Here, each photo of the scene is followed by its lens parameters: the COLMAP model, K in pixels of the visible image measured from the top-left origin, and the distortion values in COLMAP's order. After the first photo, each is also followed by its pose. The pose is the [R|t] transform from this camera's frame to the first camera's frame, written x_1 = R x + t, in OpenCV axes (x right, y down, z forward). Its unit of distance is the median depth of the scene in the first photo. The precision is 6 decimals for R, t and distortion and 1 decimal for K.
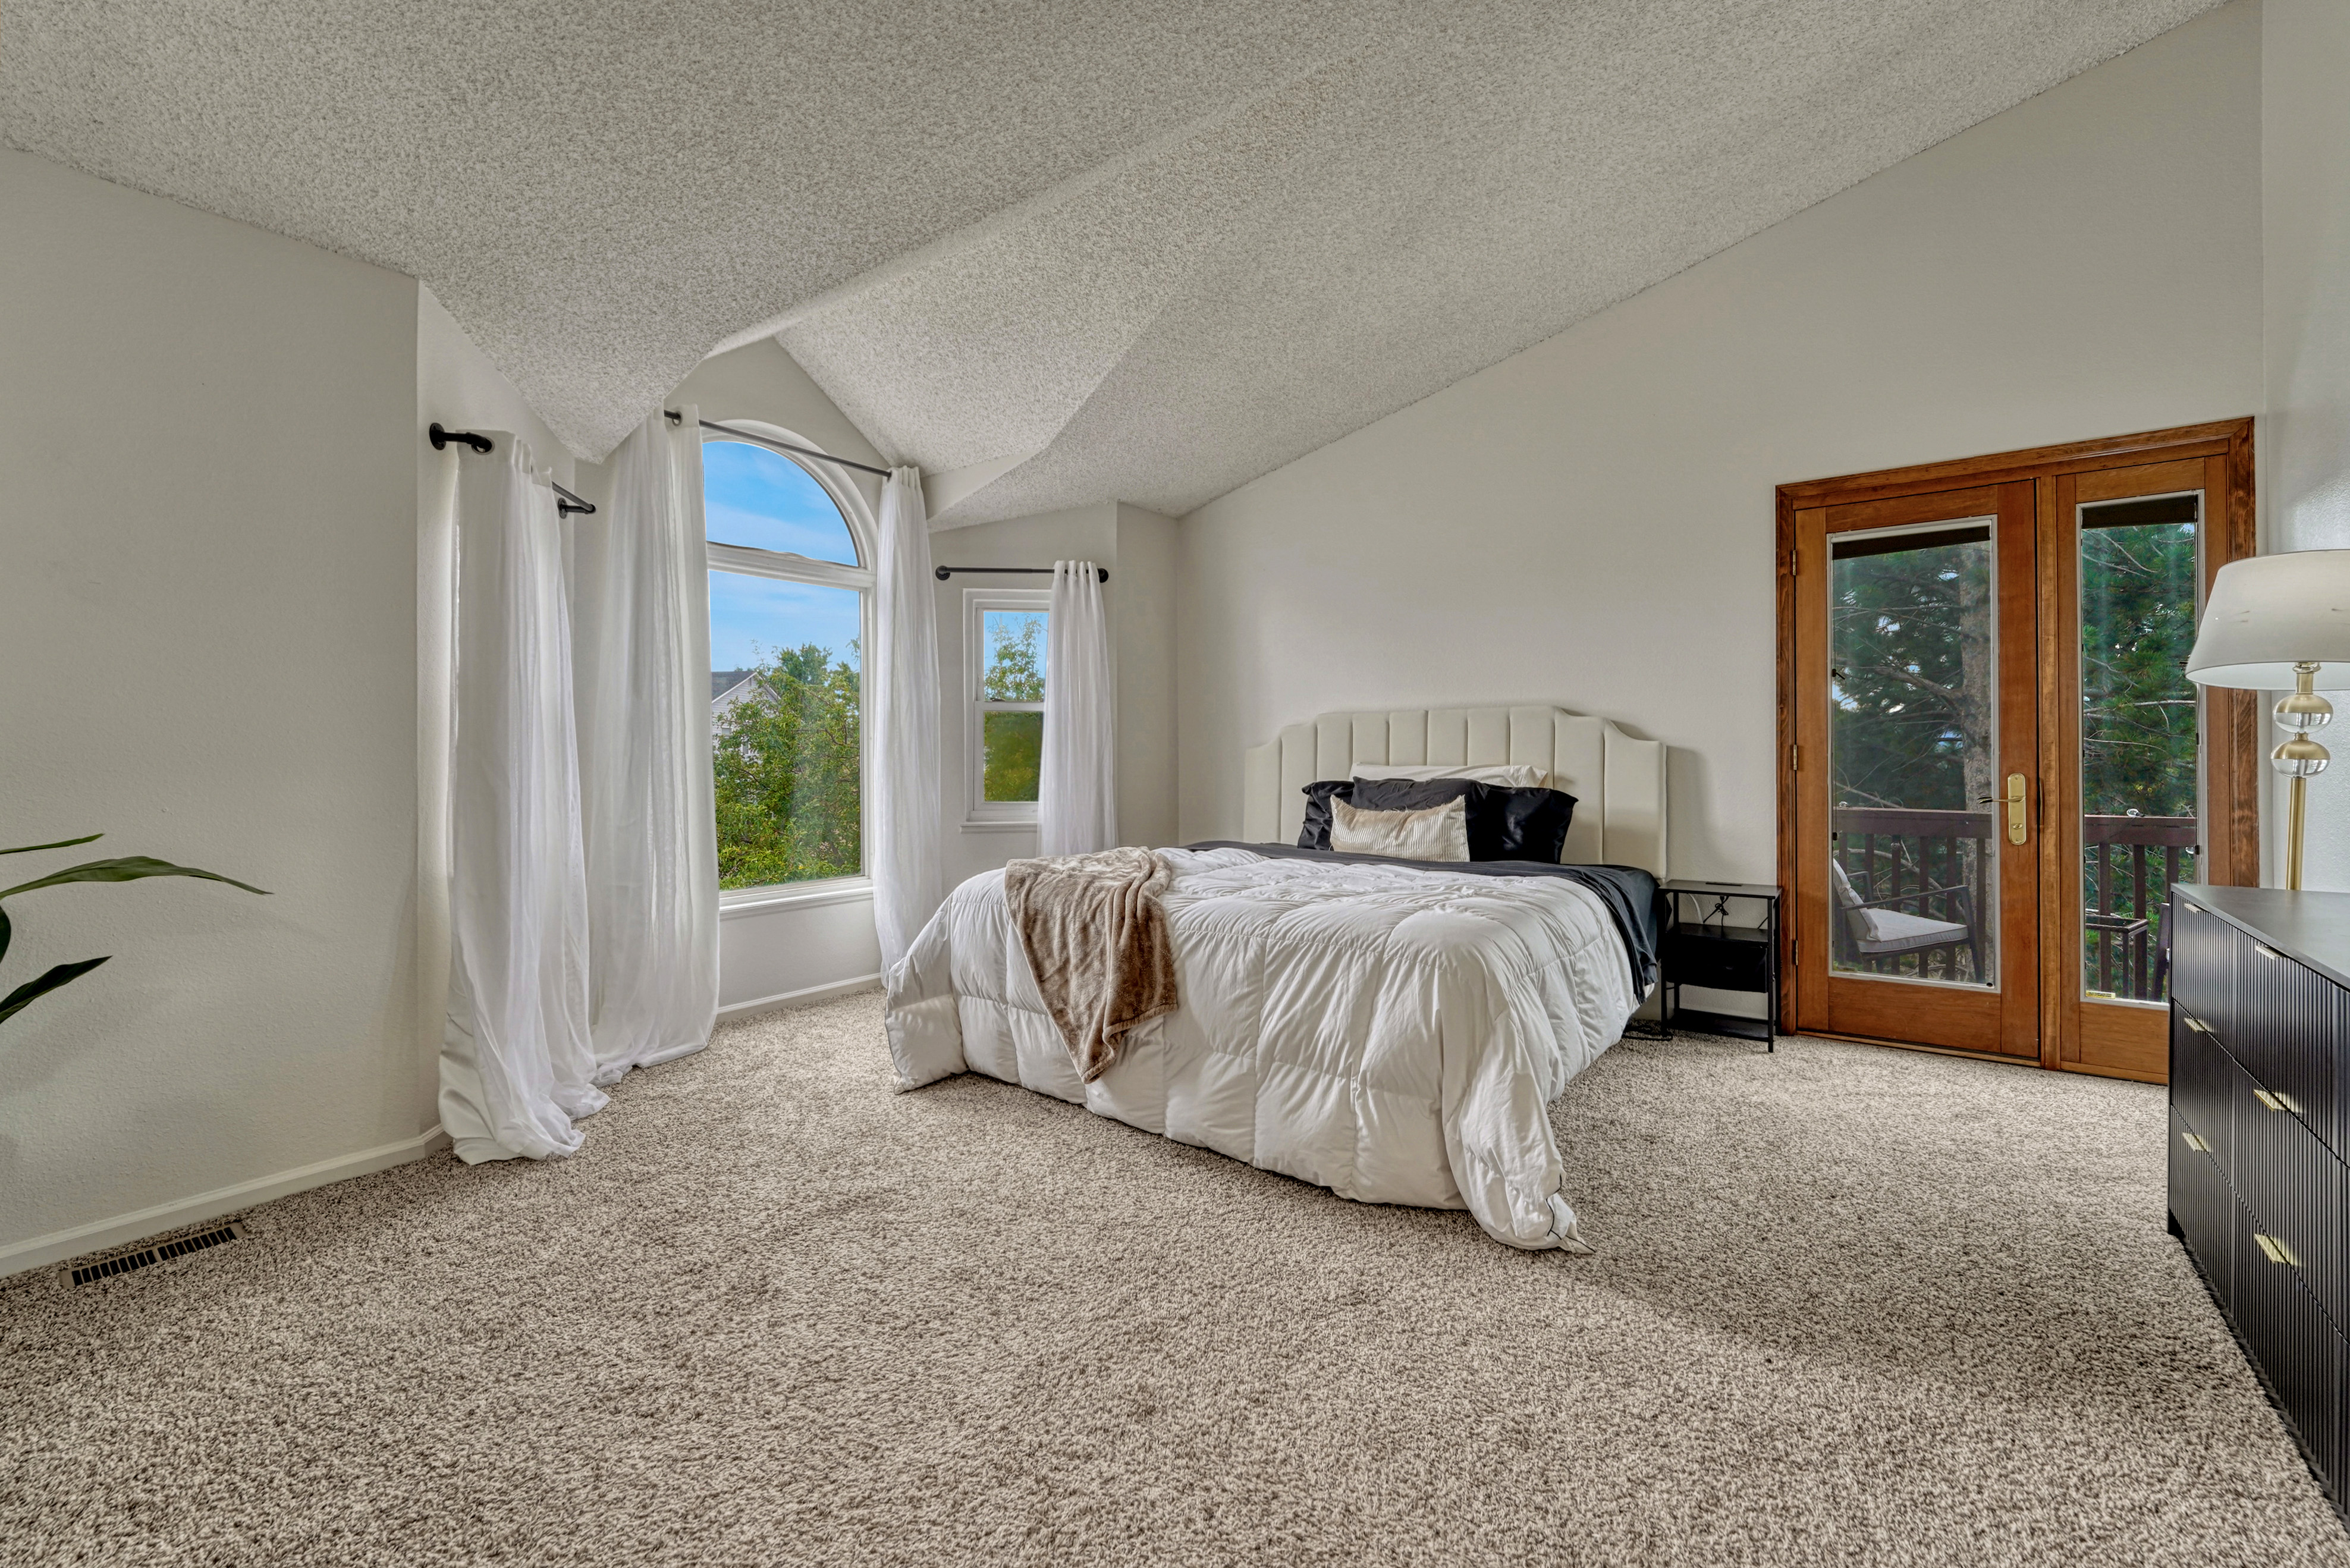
lens RADIAL K [[972.8, 0, 1169.2], [0, 972.8, 756.2], [0, 0, 1]] dist [-0.014296, 0.002289]
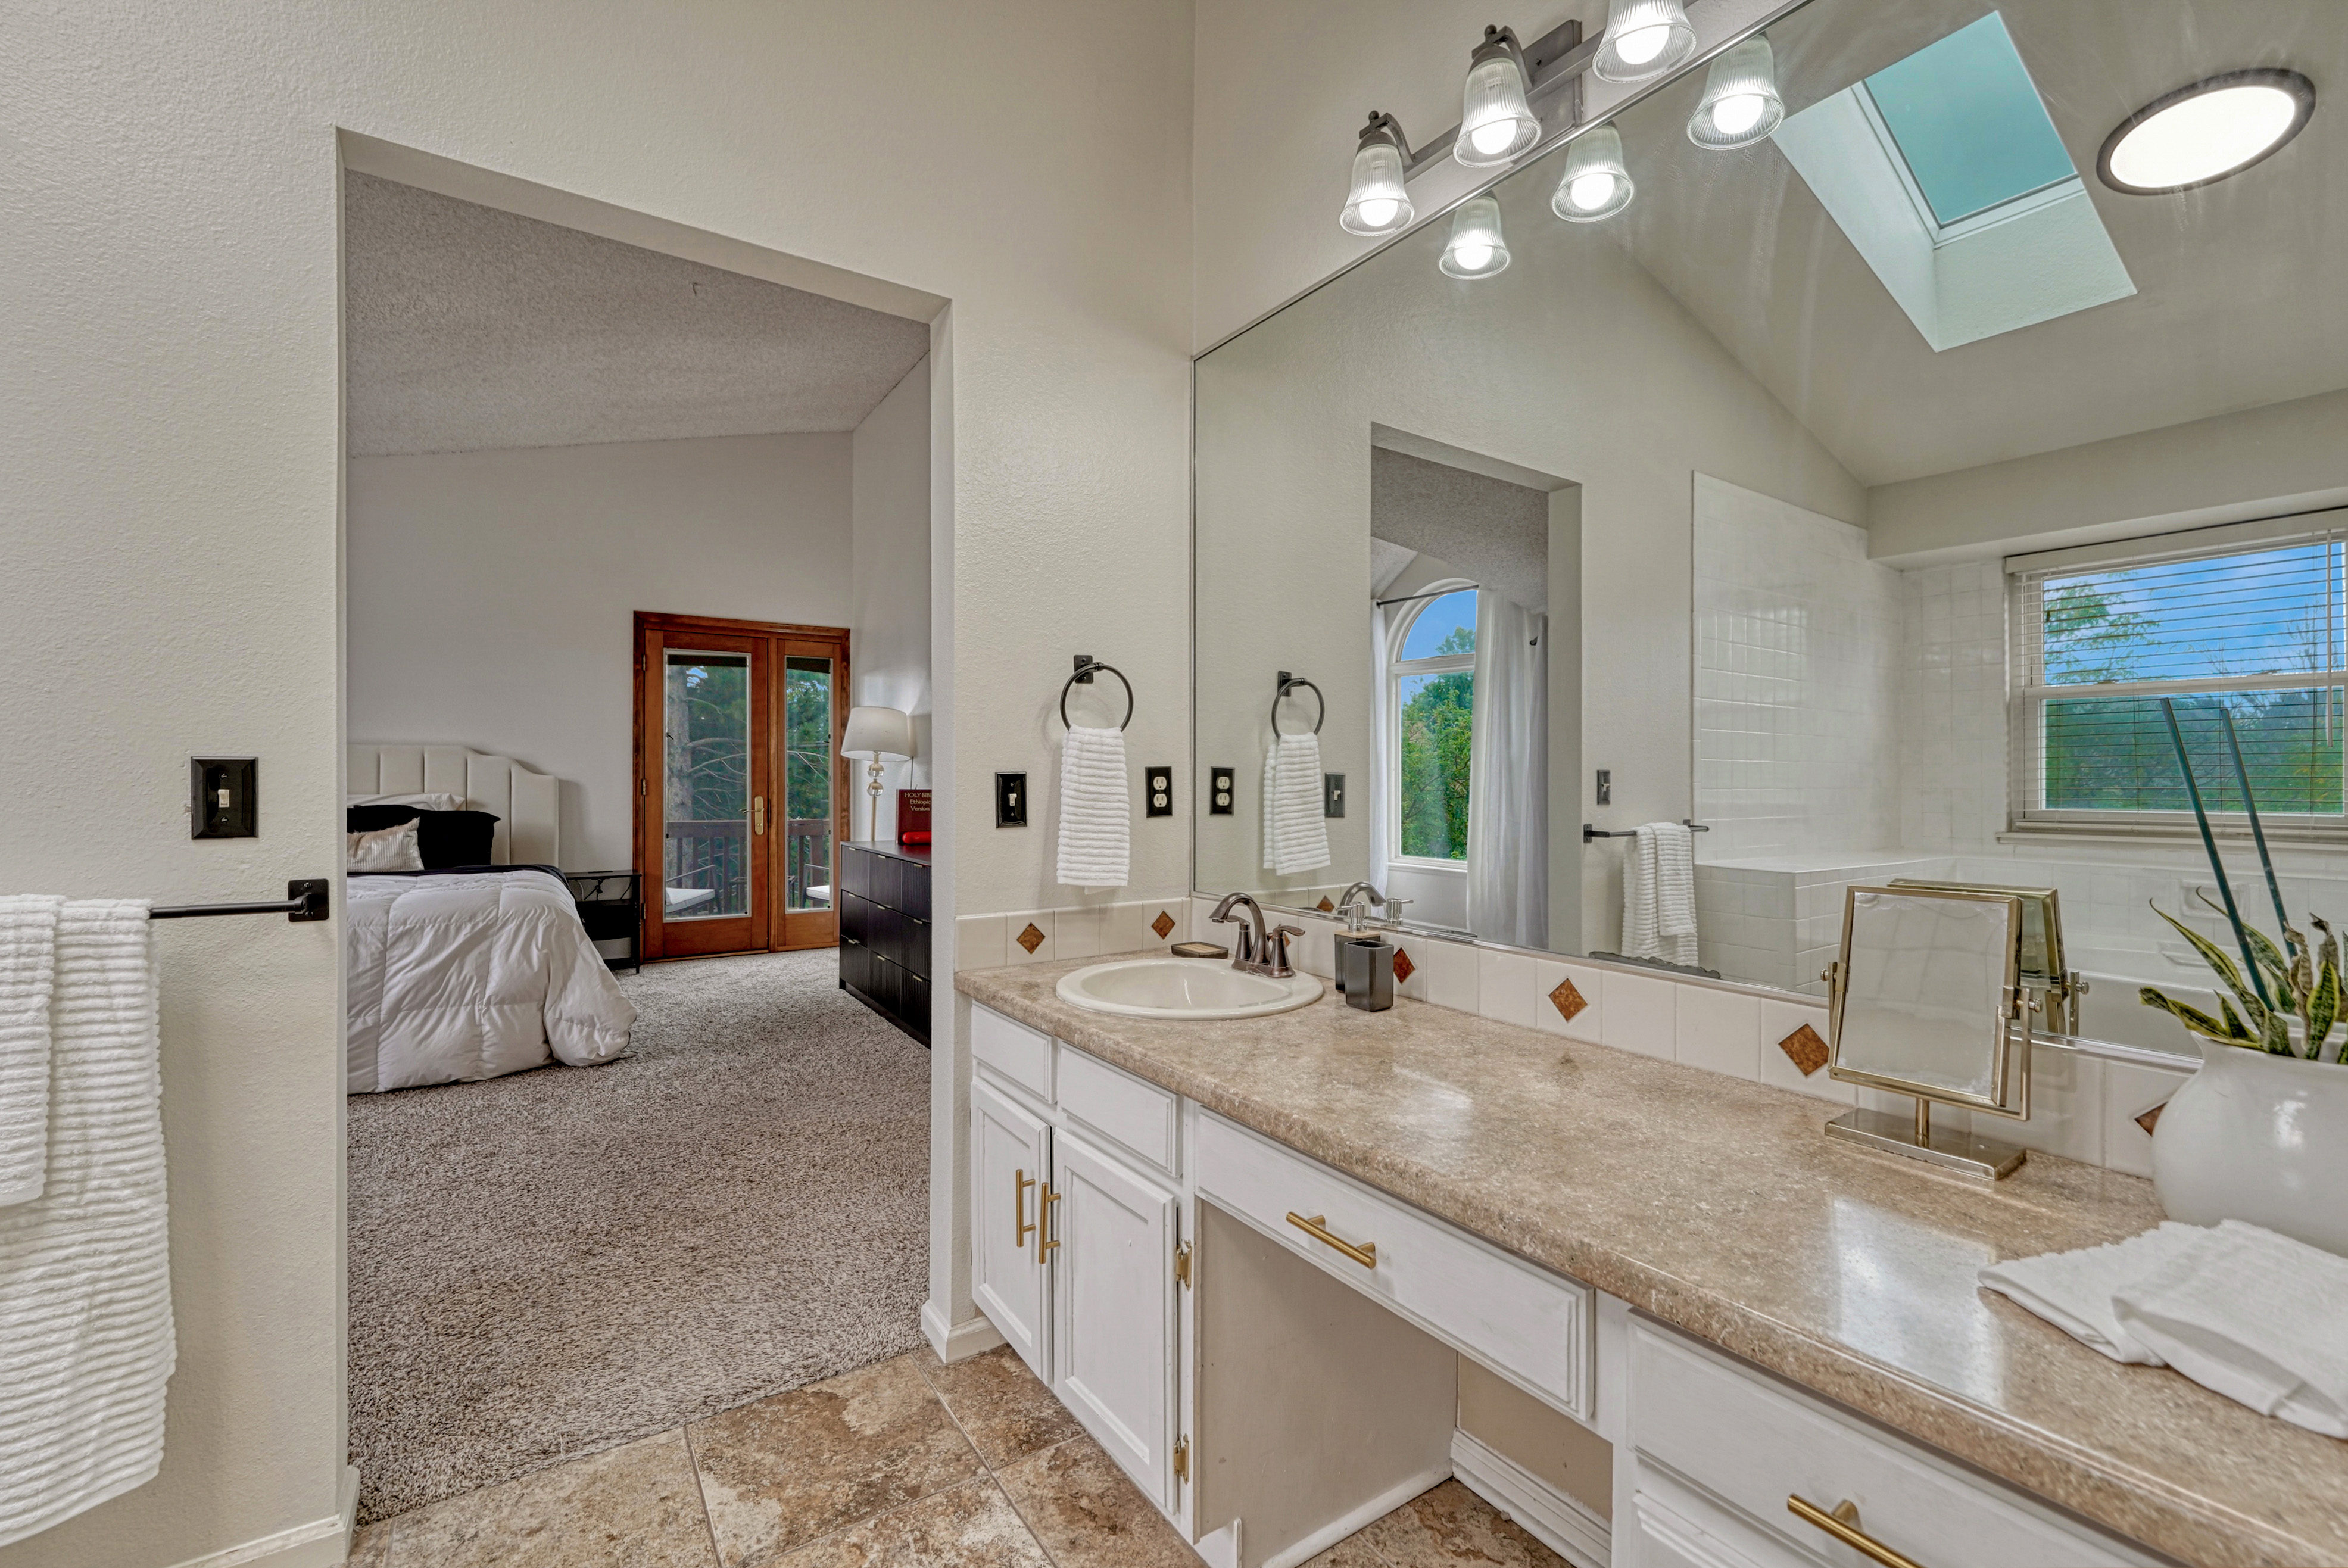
lens RADIAL K [[972.0, 0, 1174.1], [0, 972.0, 791.4], [0, 0, 1]] dist [-0.014296, 0.002289]
pose [[0.334364, -0.007929, 0.942410, -0.602088], [-0.011498, 0.999856, 0.012492, -0.023349], [-0.942374, -0.015013, 0.334225, -0.370037]]
